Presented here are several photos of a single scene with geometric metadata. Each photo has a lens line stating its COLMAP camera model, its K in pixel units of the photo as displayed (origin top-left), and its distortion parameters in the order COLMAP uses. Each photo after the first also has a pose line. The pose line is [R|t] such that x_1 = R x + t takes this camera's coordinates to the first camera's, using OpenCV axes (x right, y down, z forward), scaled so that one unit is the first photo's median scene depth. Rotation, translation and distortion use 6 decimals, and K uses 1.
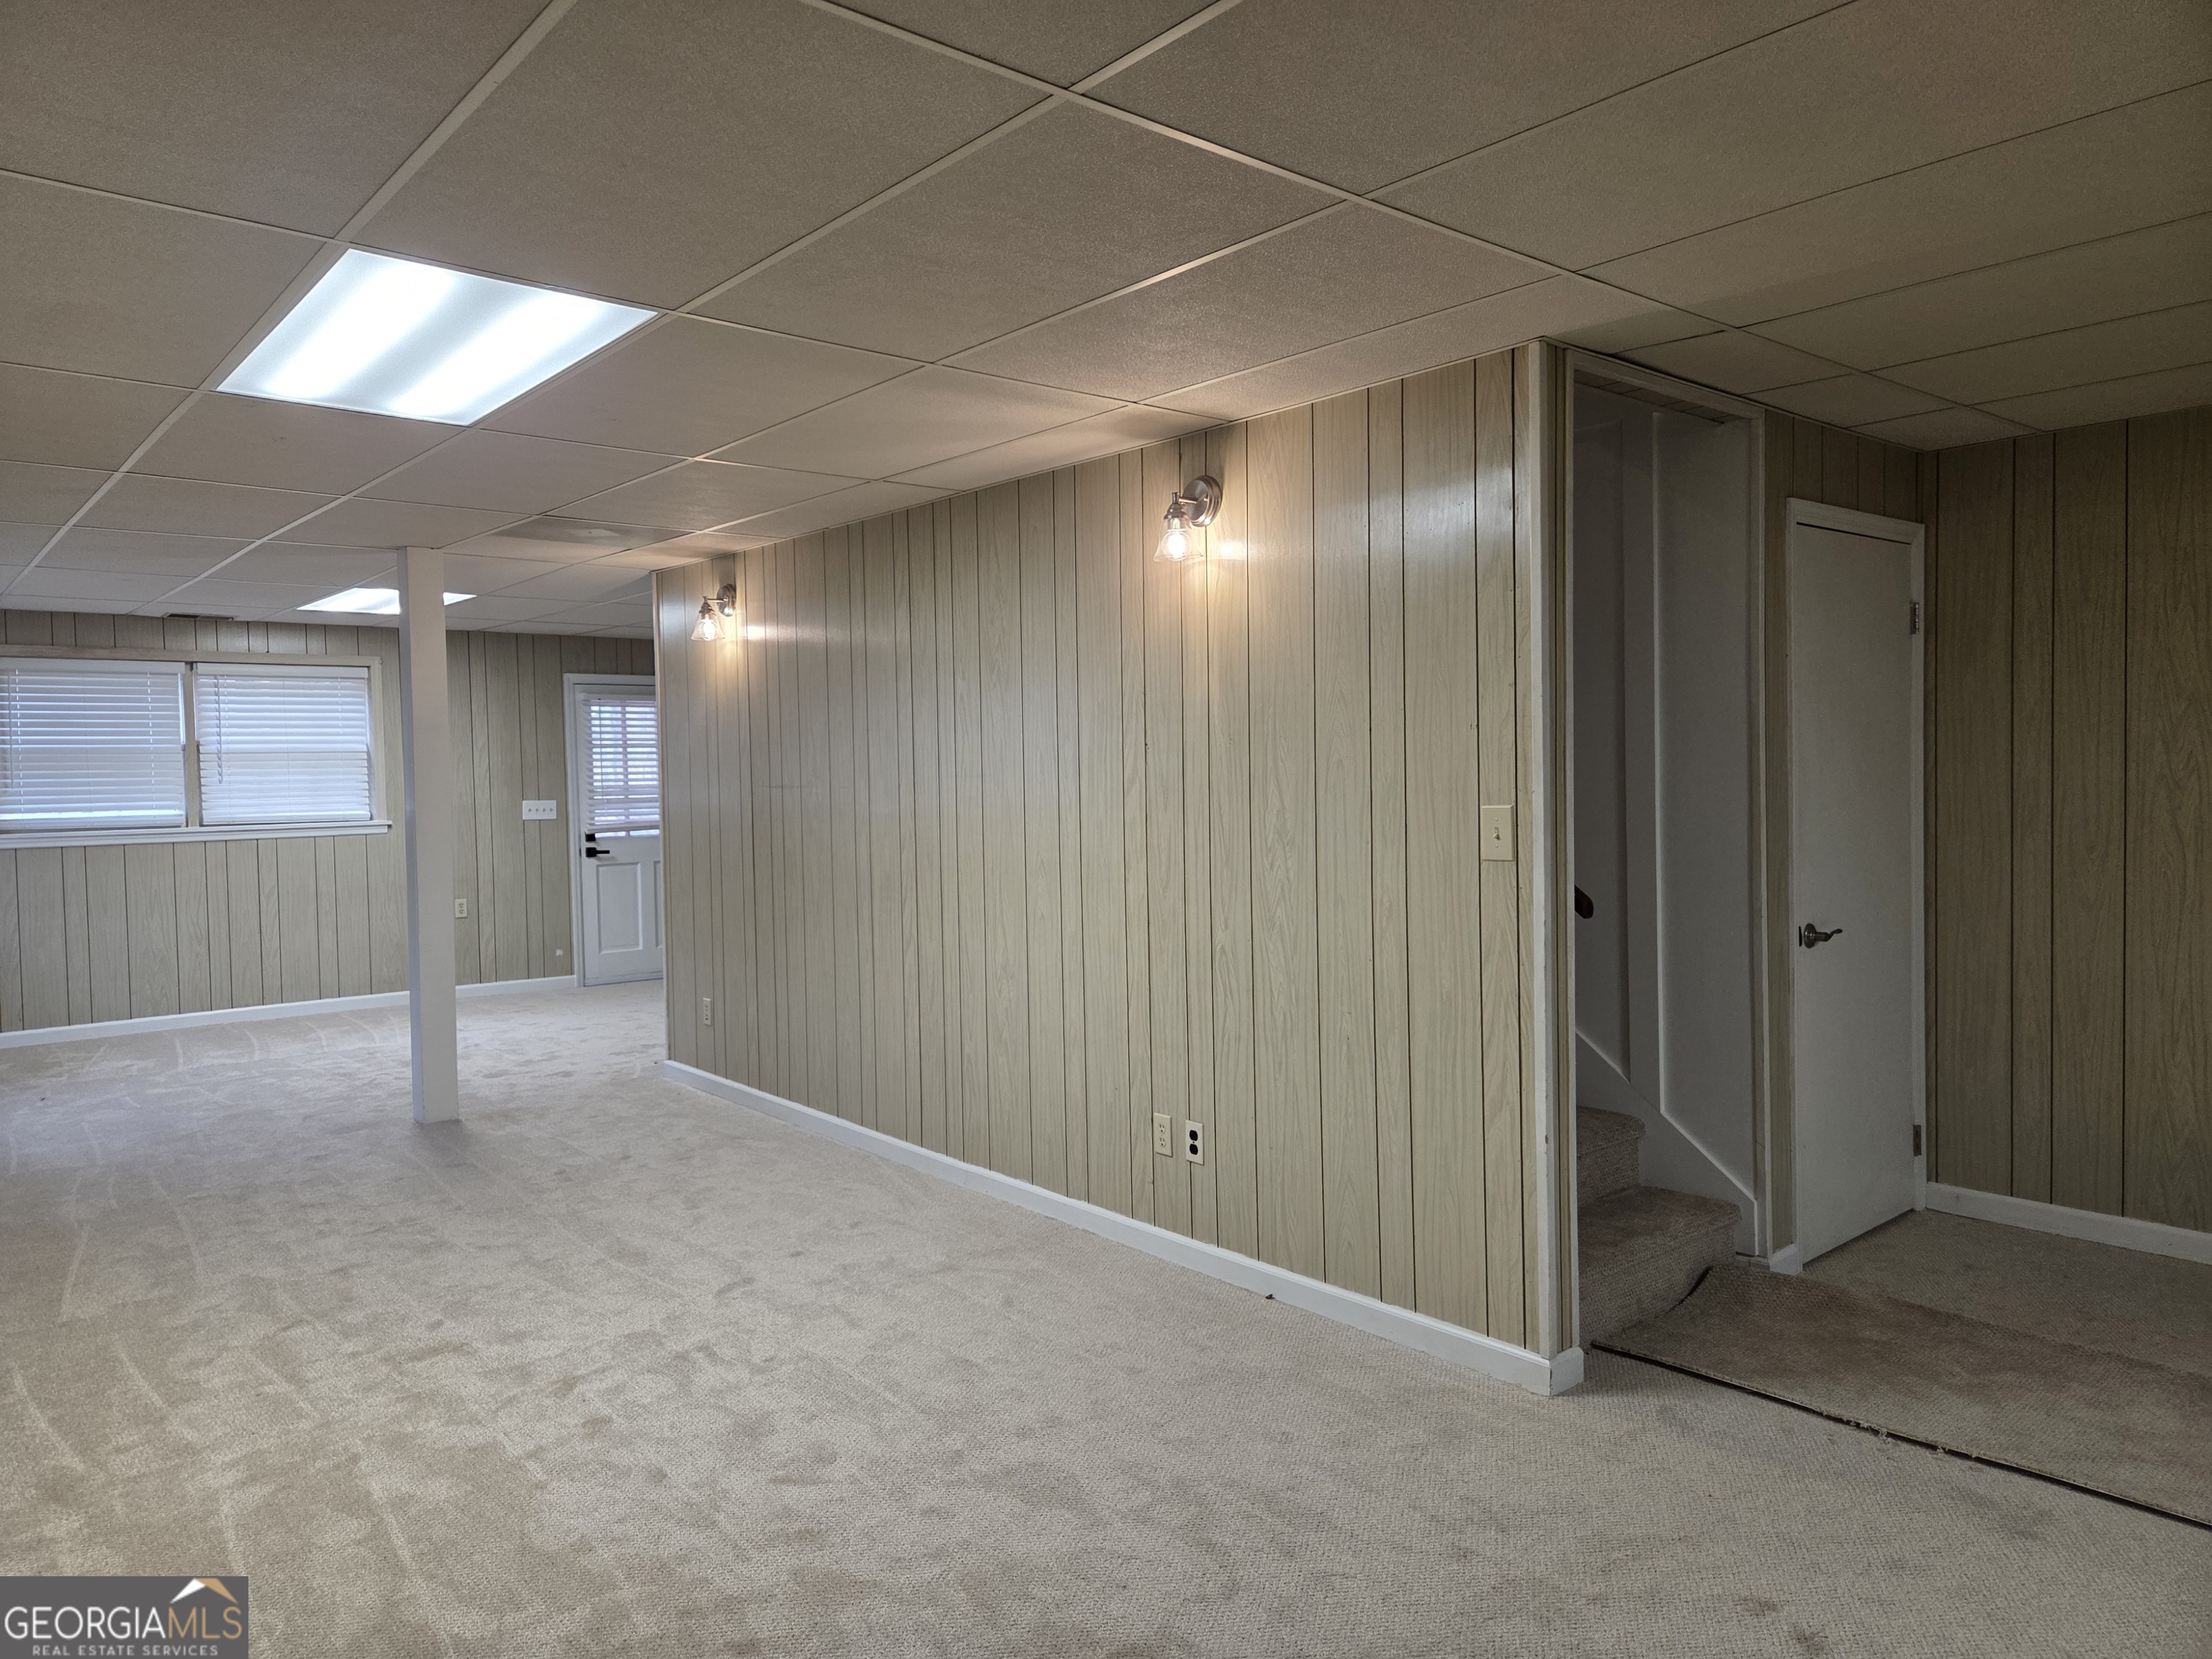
lens RADIAL K [[1489.4, 0, 1101.0], [0, 1489.4, 823.0], [0, 0, 1]] dist [0.031821, -0.000183]
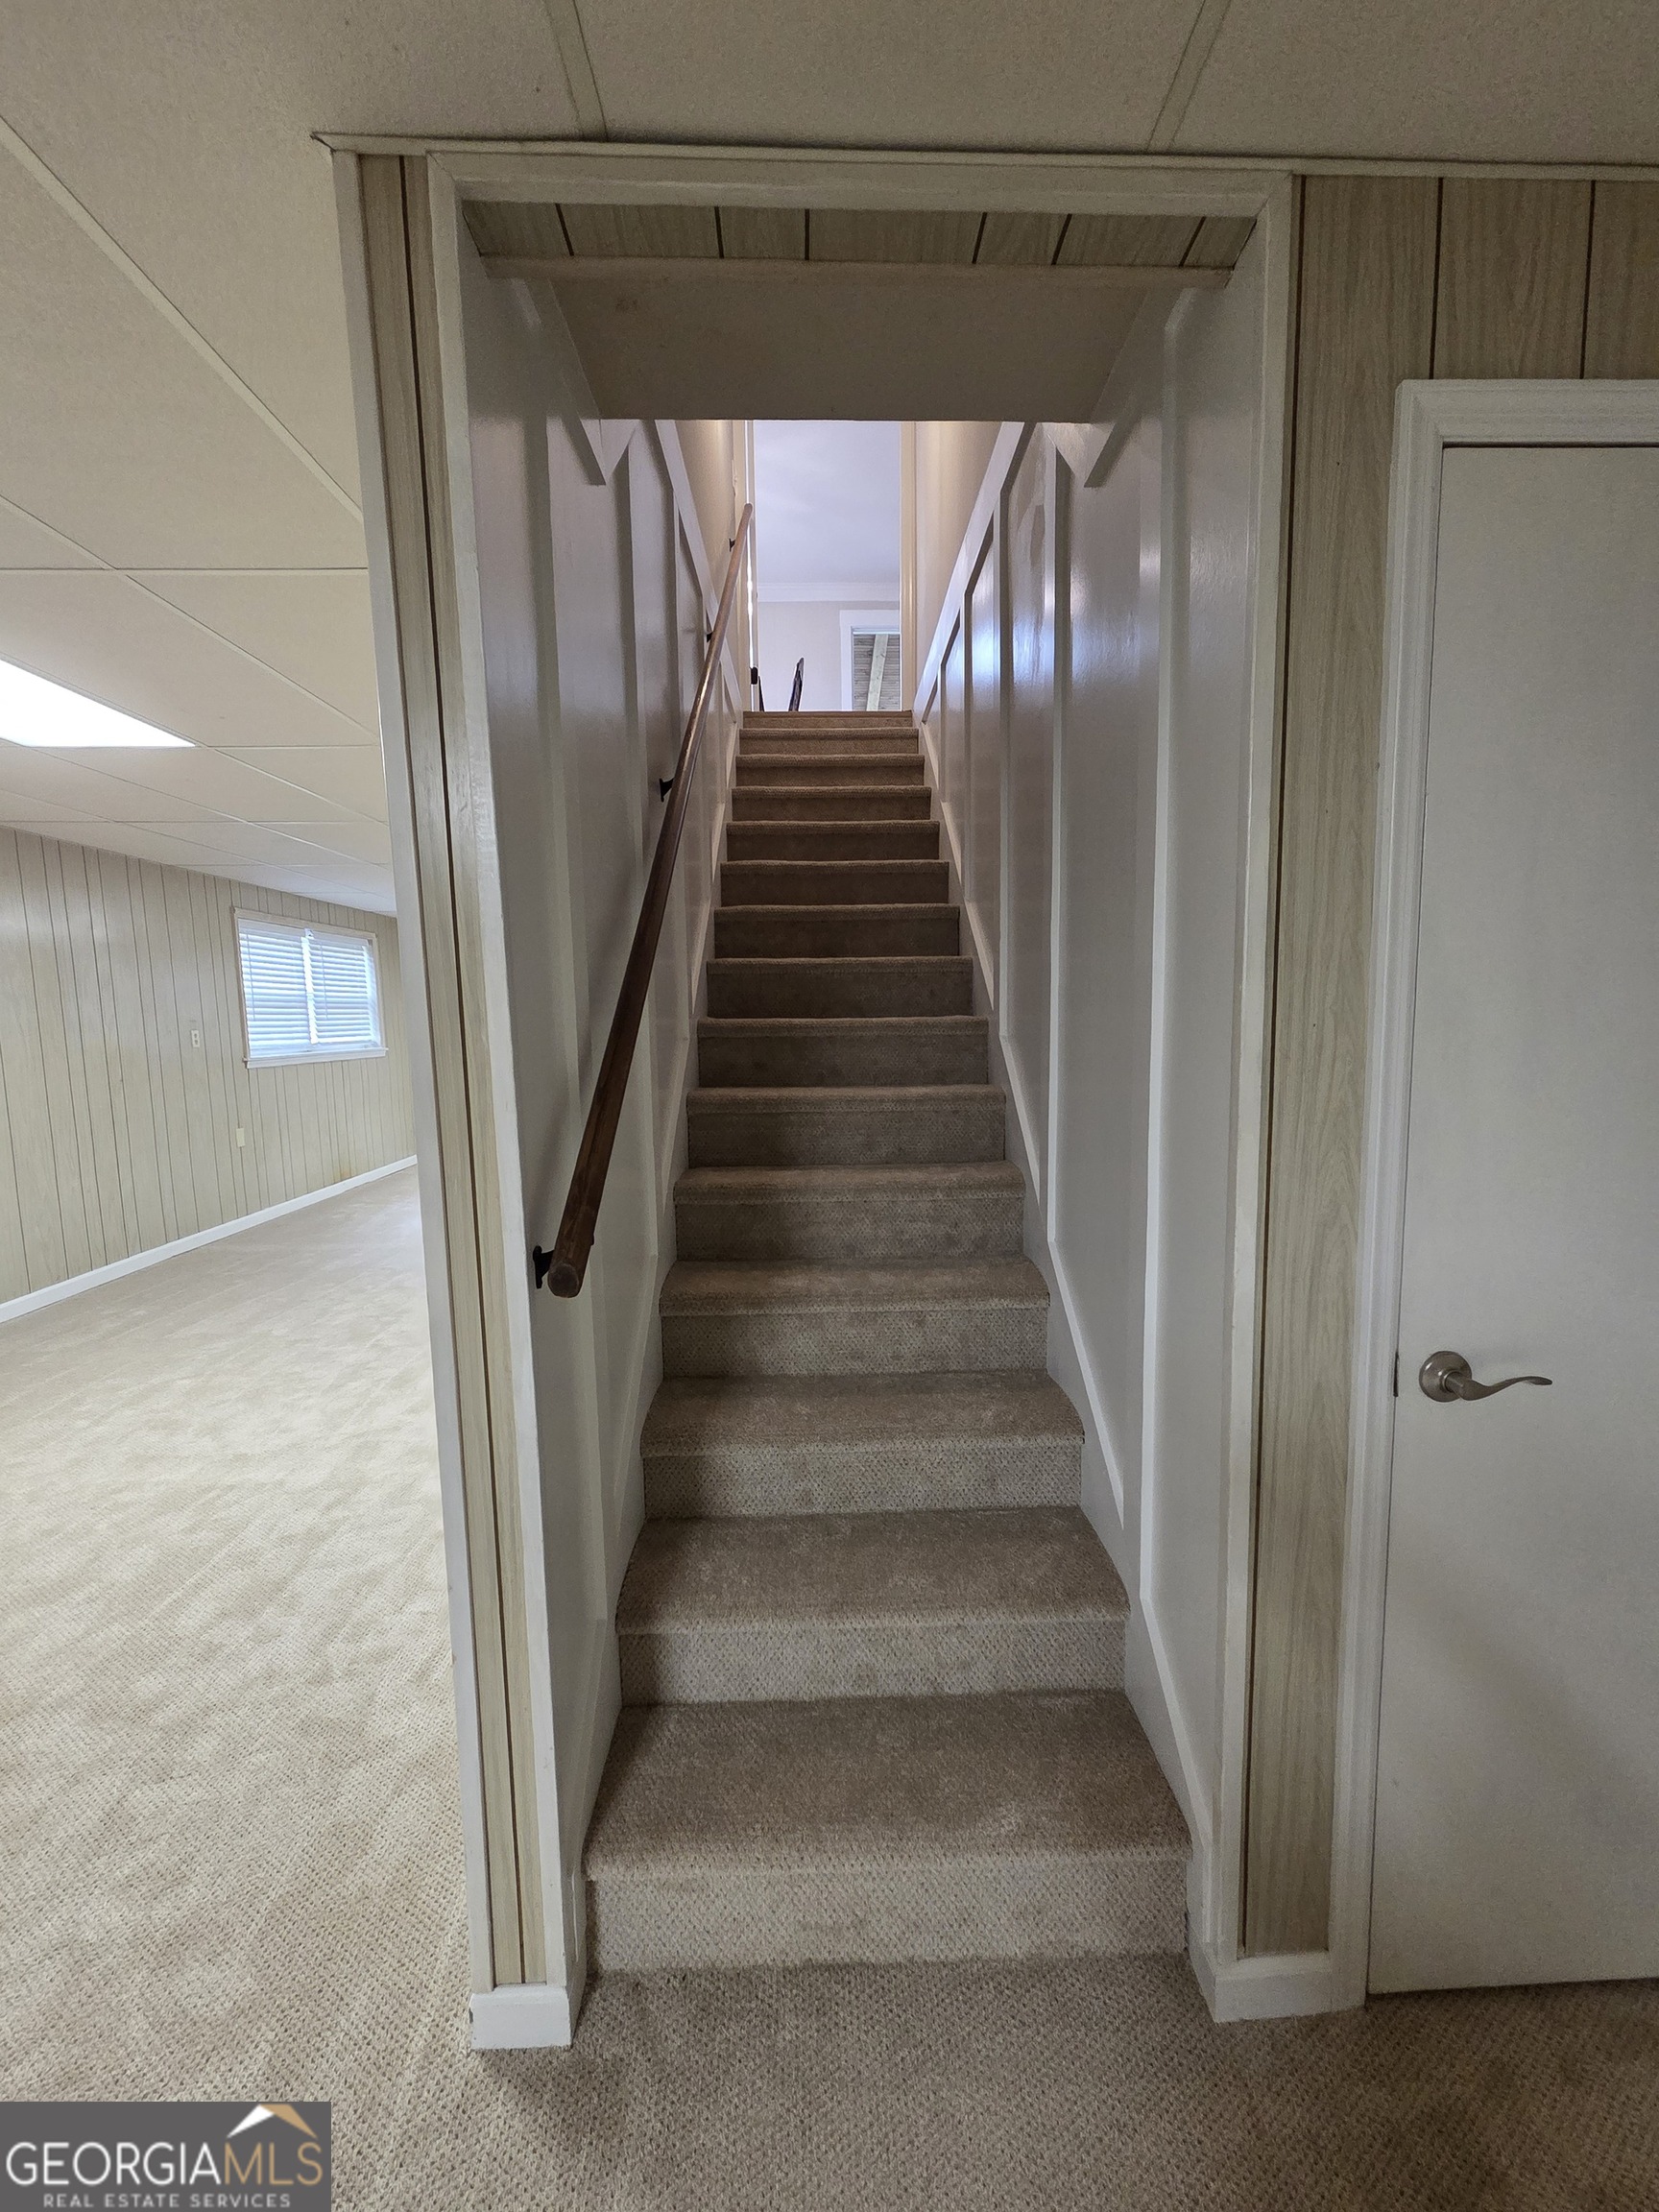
lens RADIAL K [[908.8, 0, 837.2], [0, 908.8, 1115.9], [0, 0, 1]] dist [0.007025, -0.000551]
pose [[0.777897, 0.076507, -0.623717, 0.505035], [-0.026455, 0.995668, 0.089136, -0.028101], [0.627835, -0.052838, 0.776551, 0.673642]]
